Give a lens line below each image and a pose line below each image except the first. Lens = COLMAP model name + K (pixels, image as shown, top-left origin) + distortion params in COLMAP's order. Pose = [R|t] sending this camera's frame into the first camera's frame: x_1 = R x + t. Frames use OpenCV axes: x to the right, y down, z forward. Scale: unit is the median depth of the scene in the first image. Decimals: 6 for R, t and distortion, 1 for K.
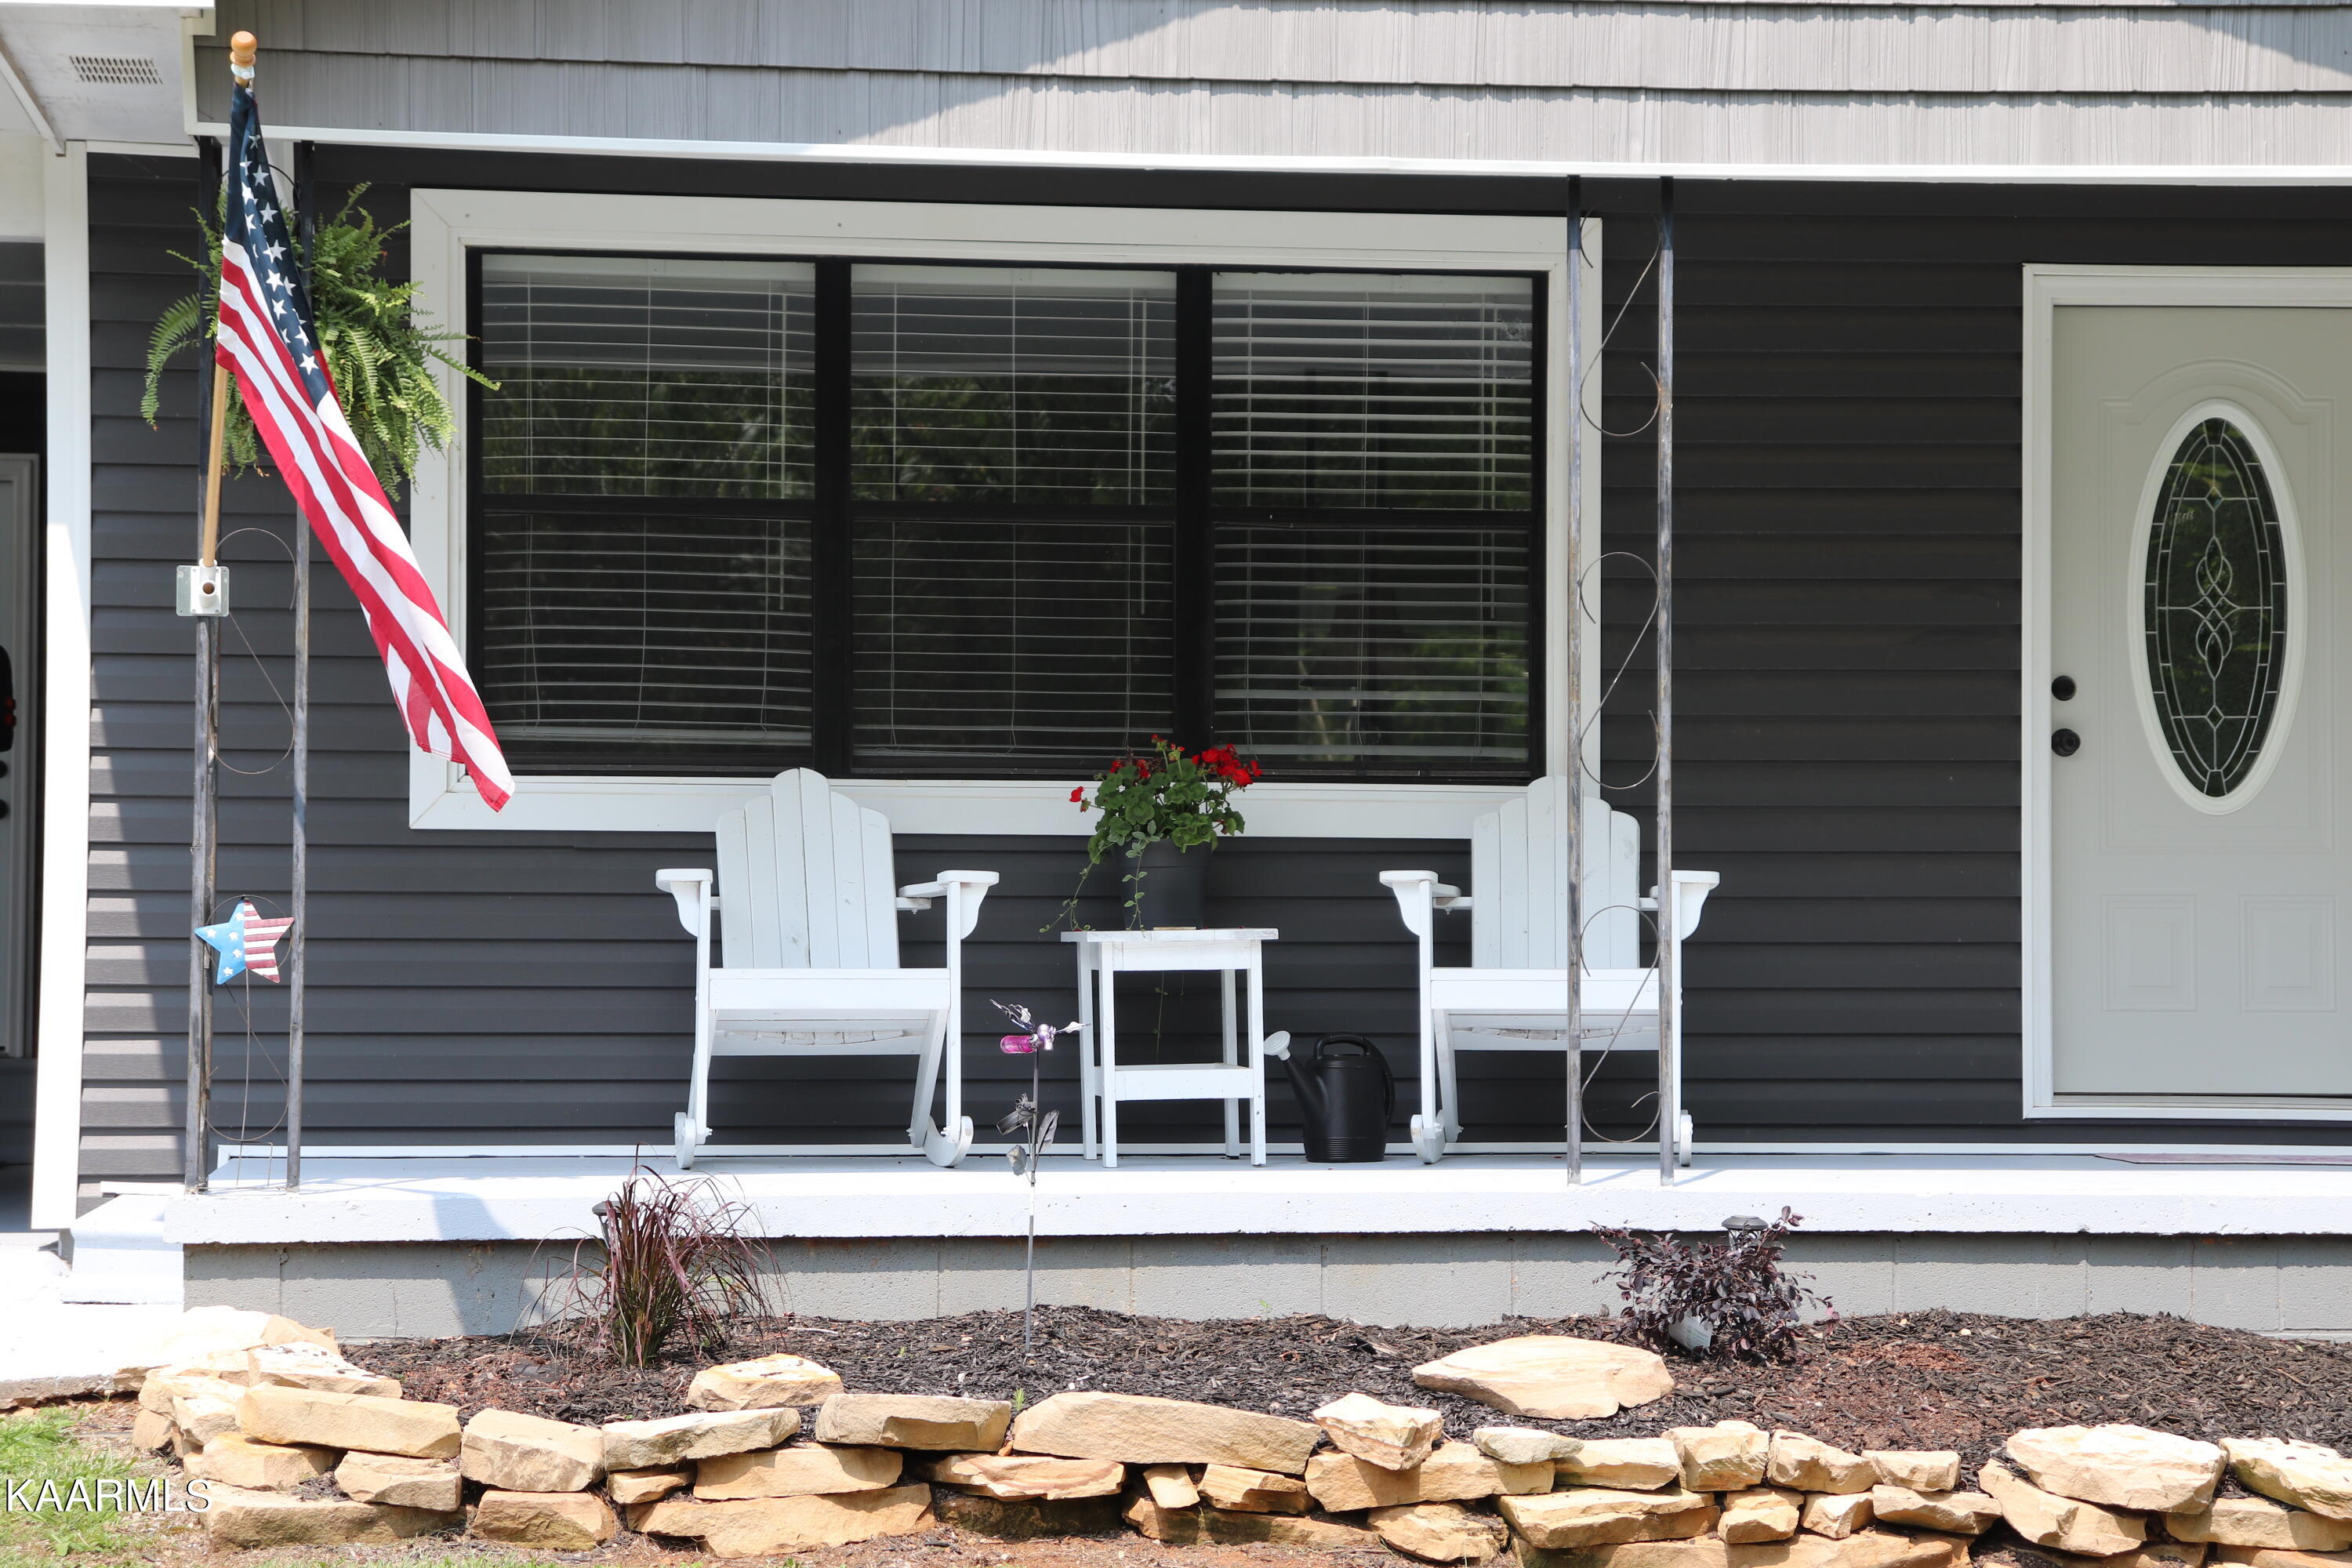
lens RADIAL K [[5893.2, 0, 1175.0], [0, 5893.2, 828.3], [0, 0, 1]] dist [0.680266, 0.063067]
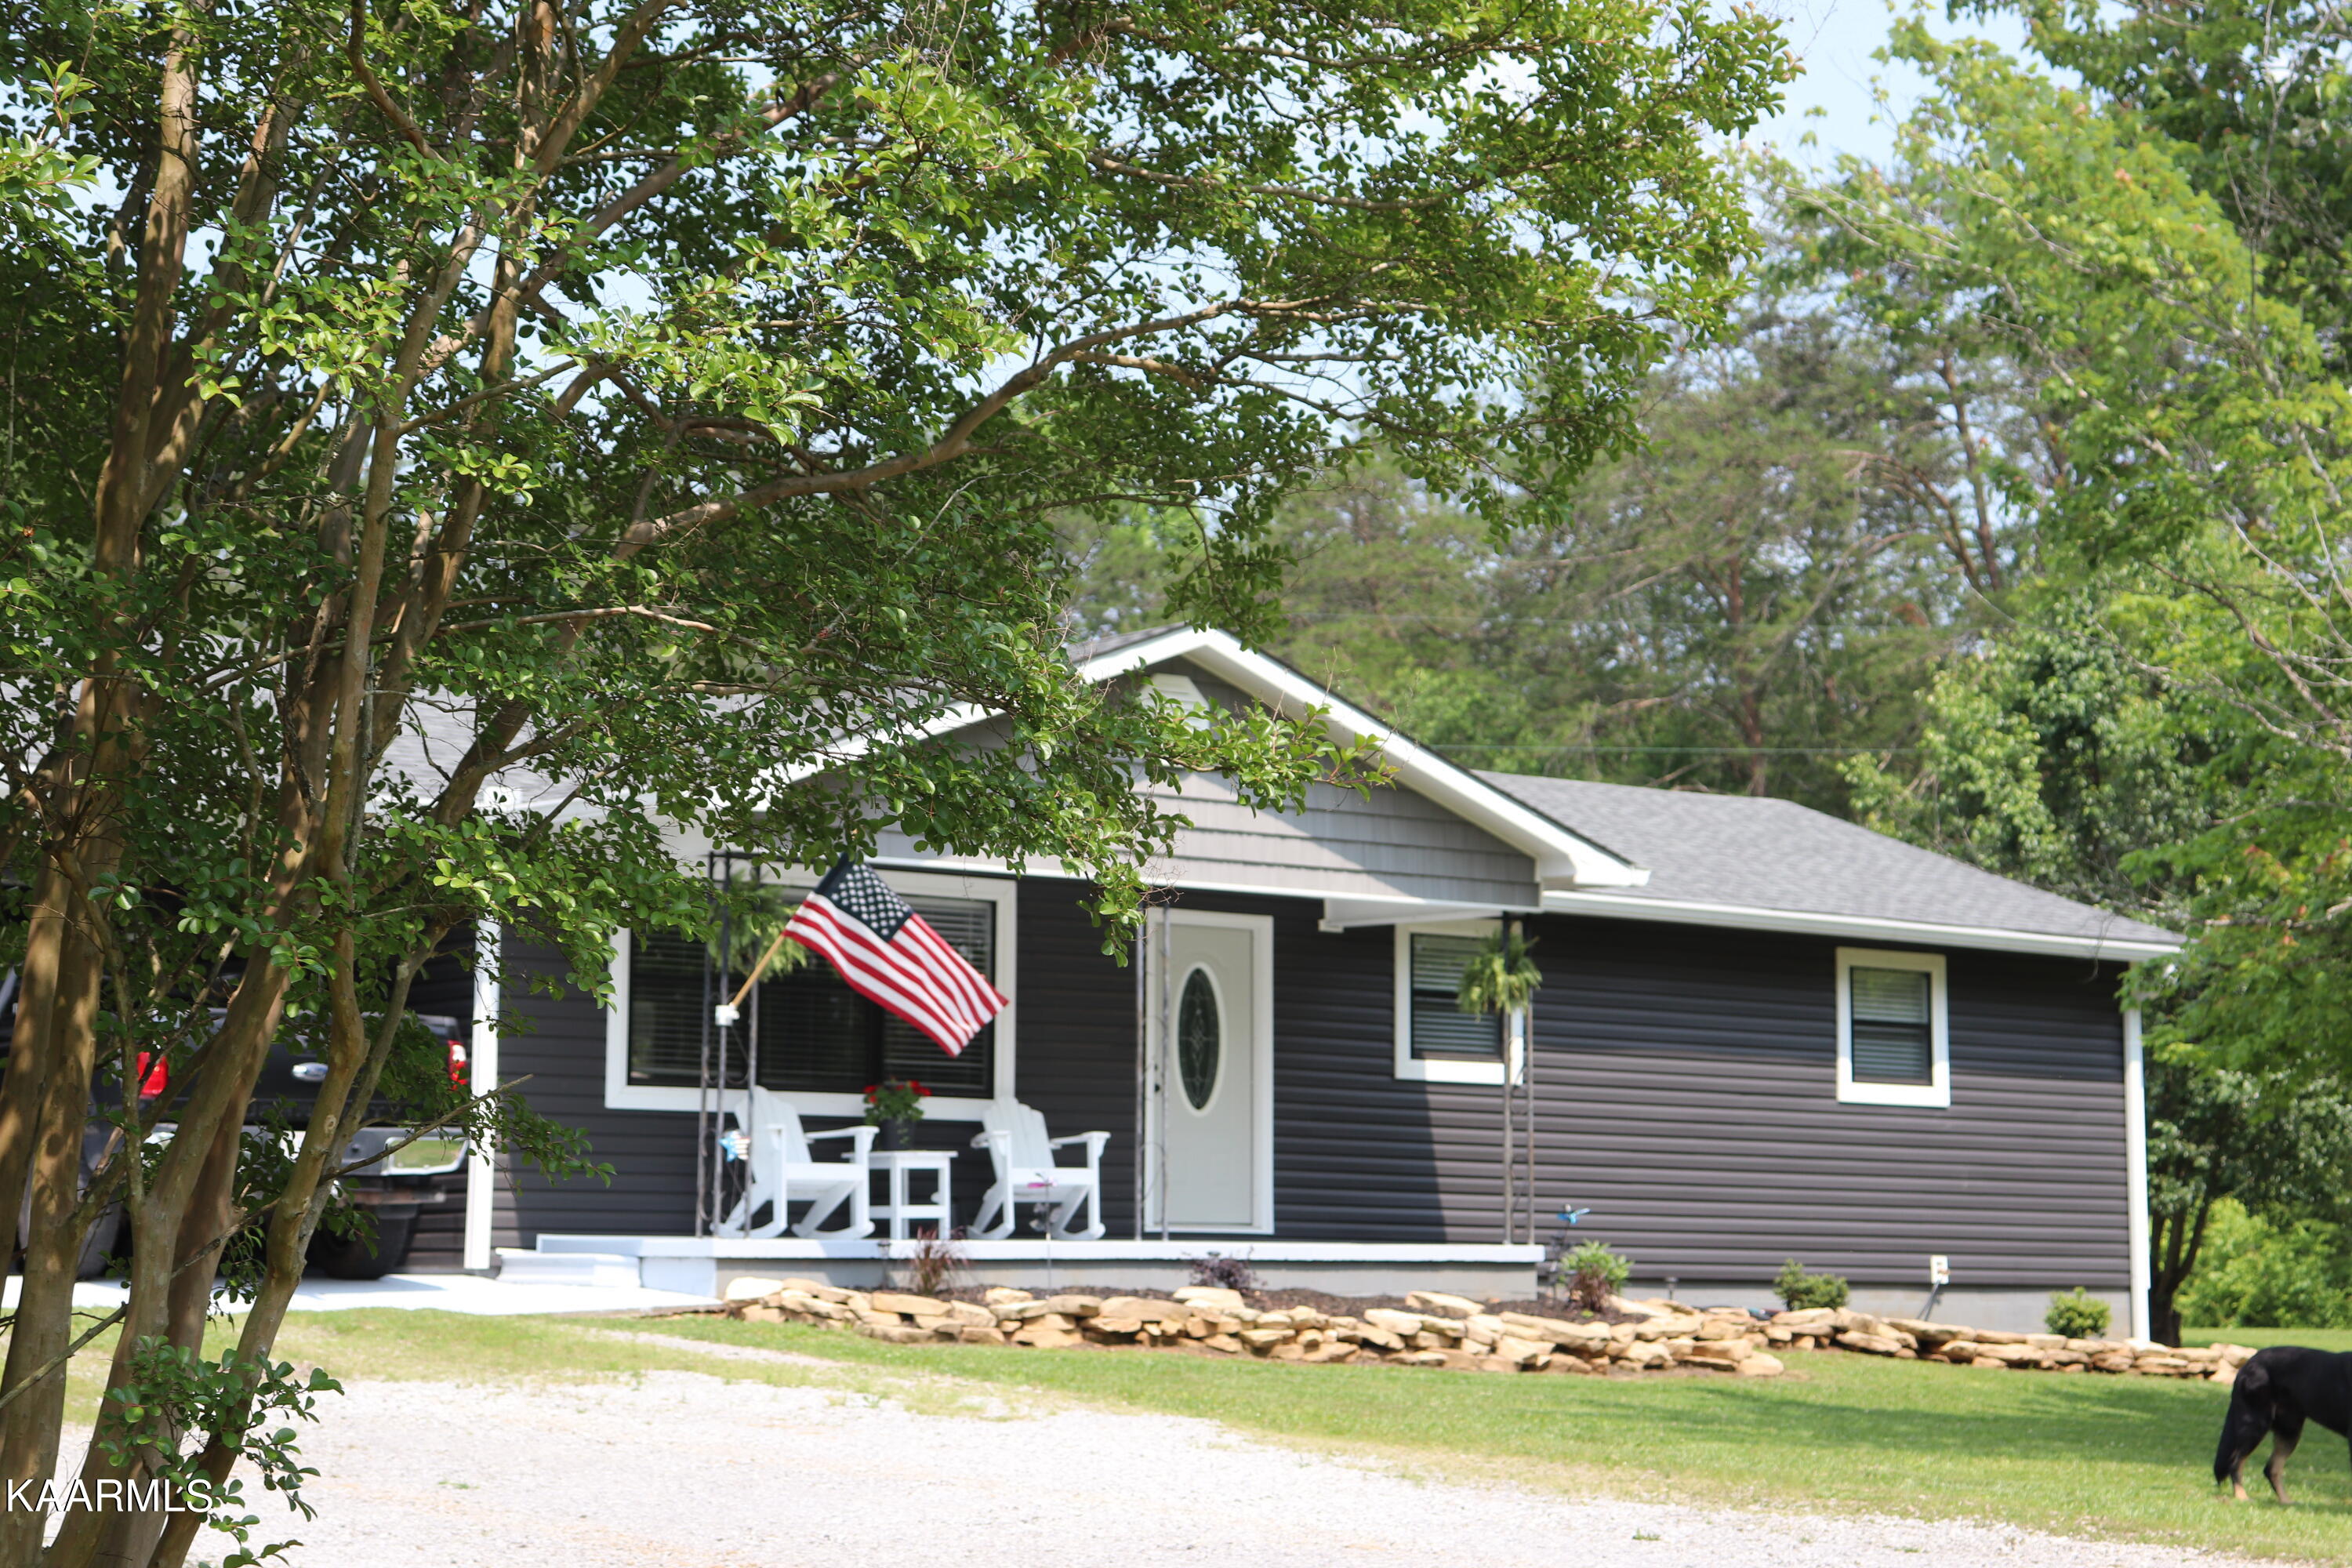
lens RADIAL K [[4310.9, 0, 1176.0], [0, 4310.9, 784.0], [0, 0, 1]] dist [0.352413, -0.025672]
pose [[0.878785, 0.054994, 0.474039, -0.927086], [-0.012825, 0.995701, -0.091738, 0.033205], [-0.477046, 0.074538, 0.875712, -0.842690]]
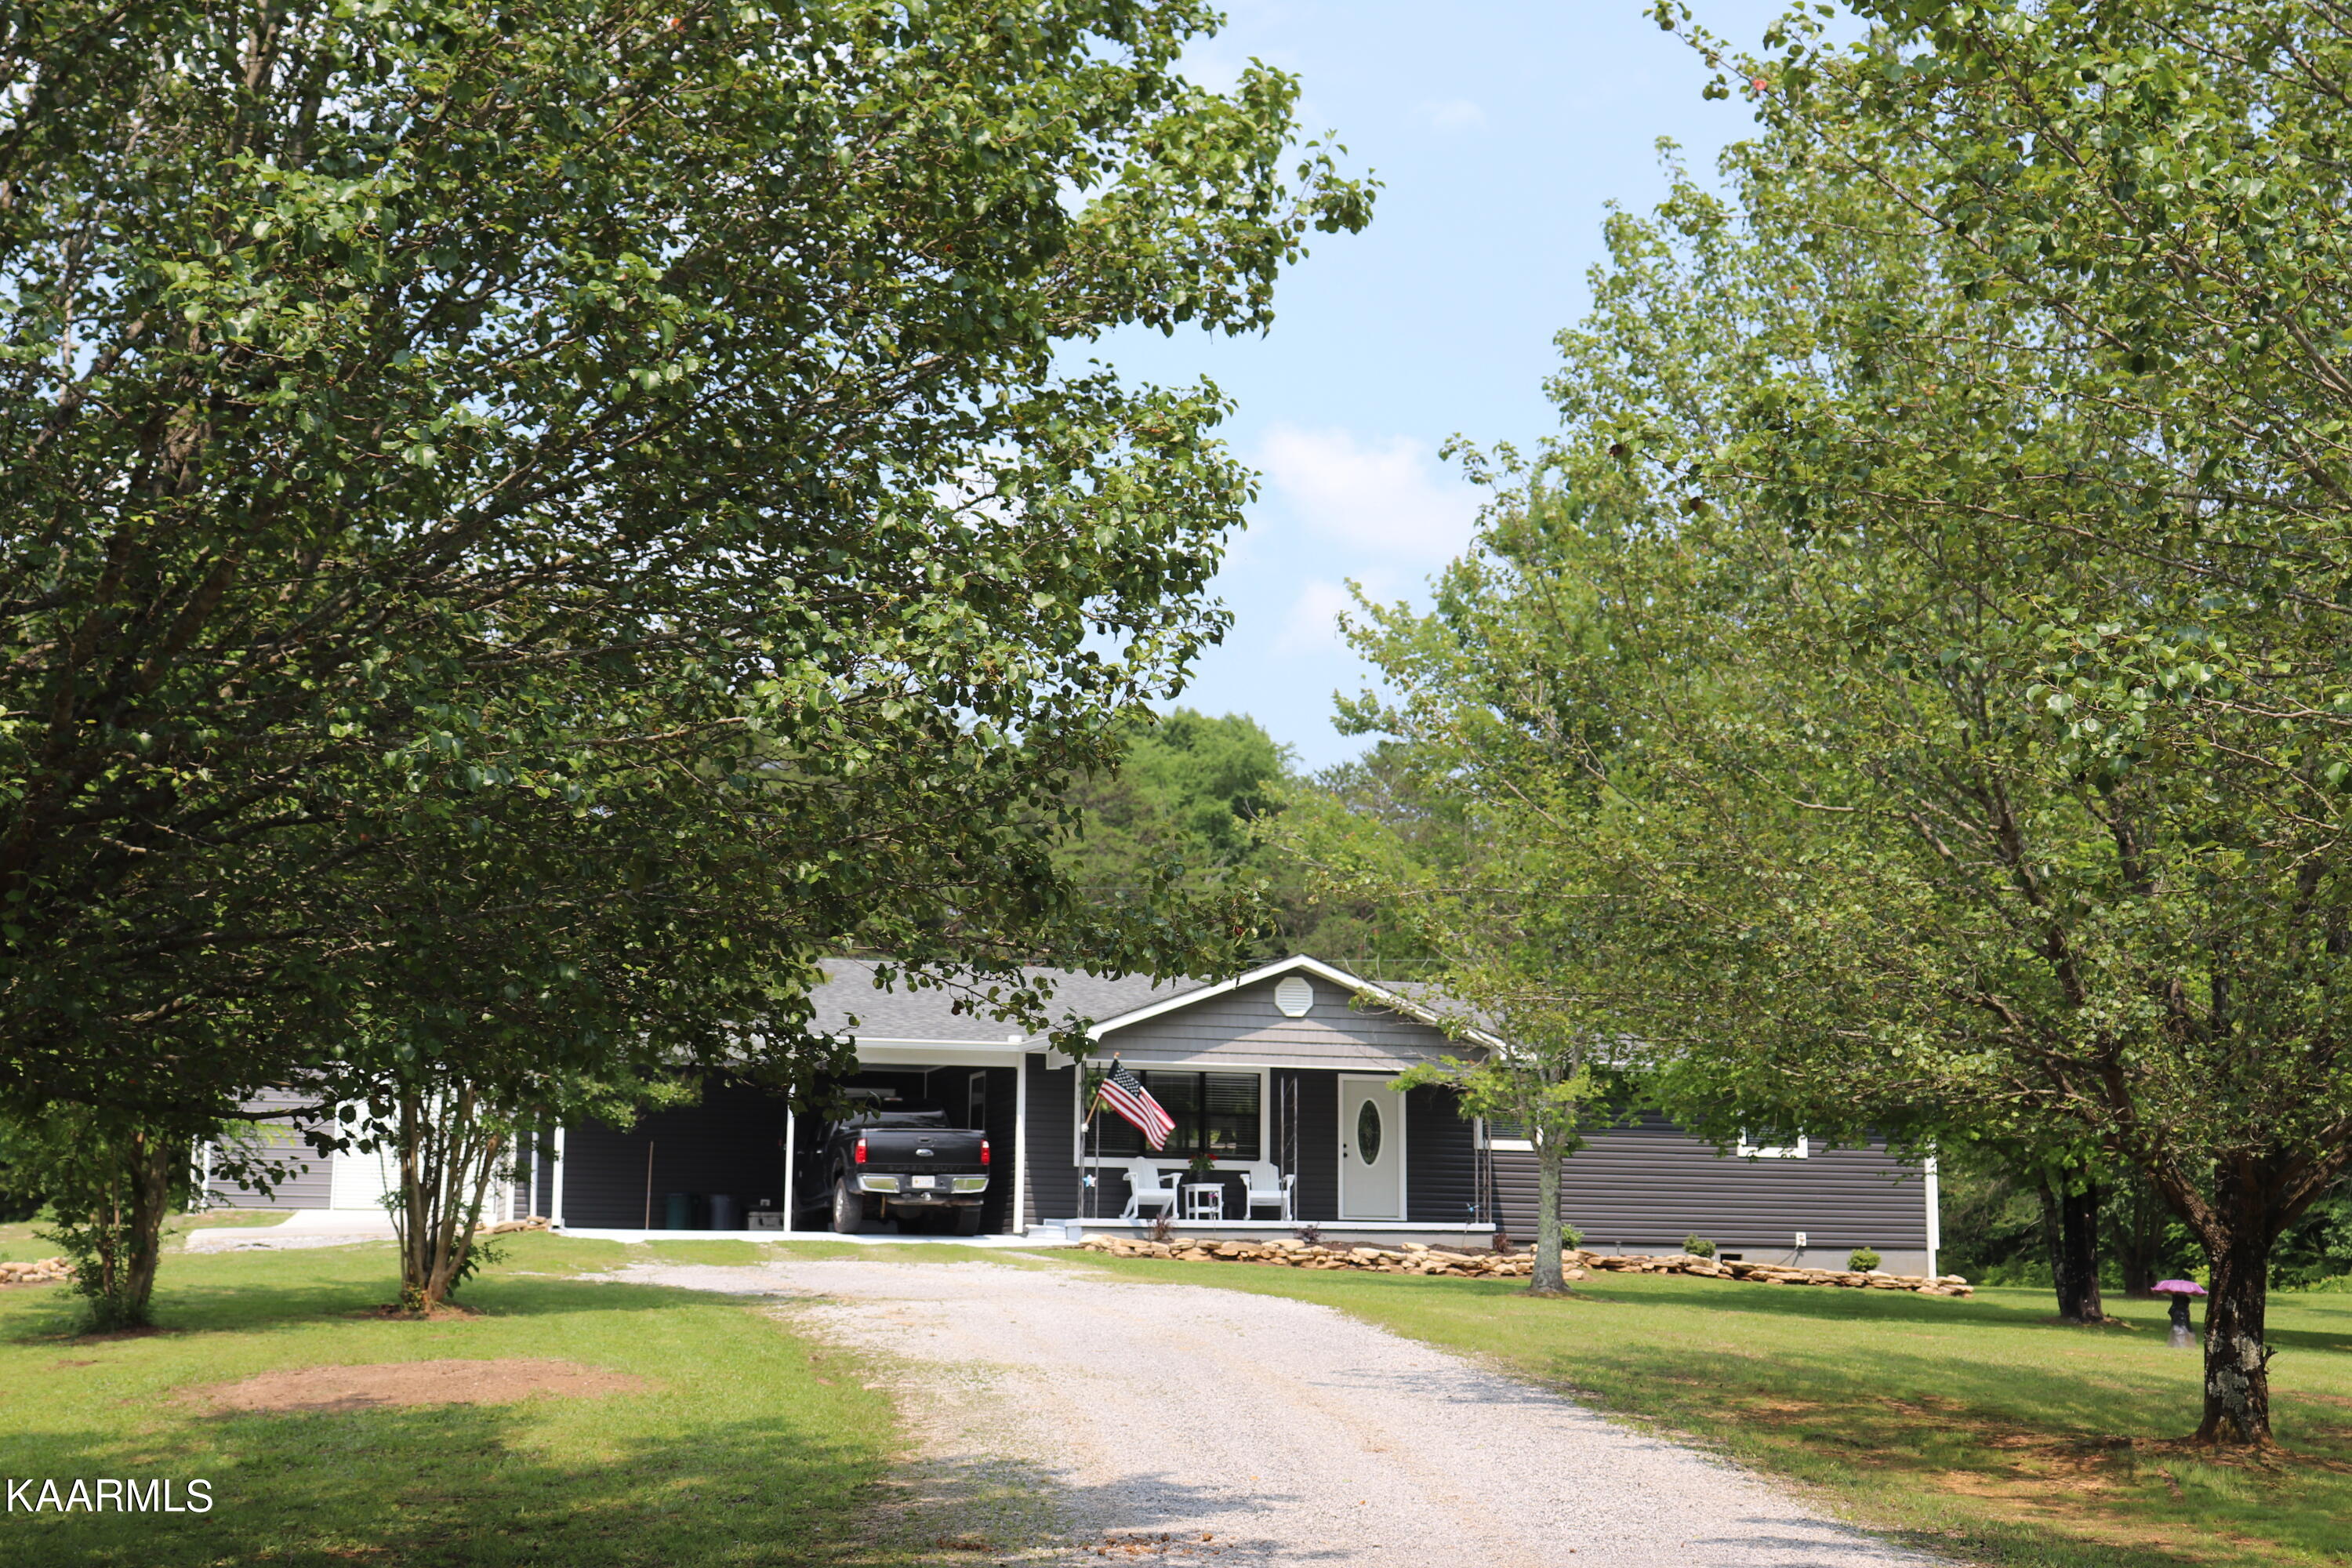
lens RADIAL K [[3479.4, 0, 1176.0], [0, 3479.4, 784.0], [0, 0, 1]] dist [0.198150, 0.009772]
pose [[0.988140, 0.023790, 0.151702, -0.665489], [-0.004541, 0.992022, -0.125986, 0.069600], [-0.153488, 0.123803, 0.980364, -2.912970]]
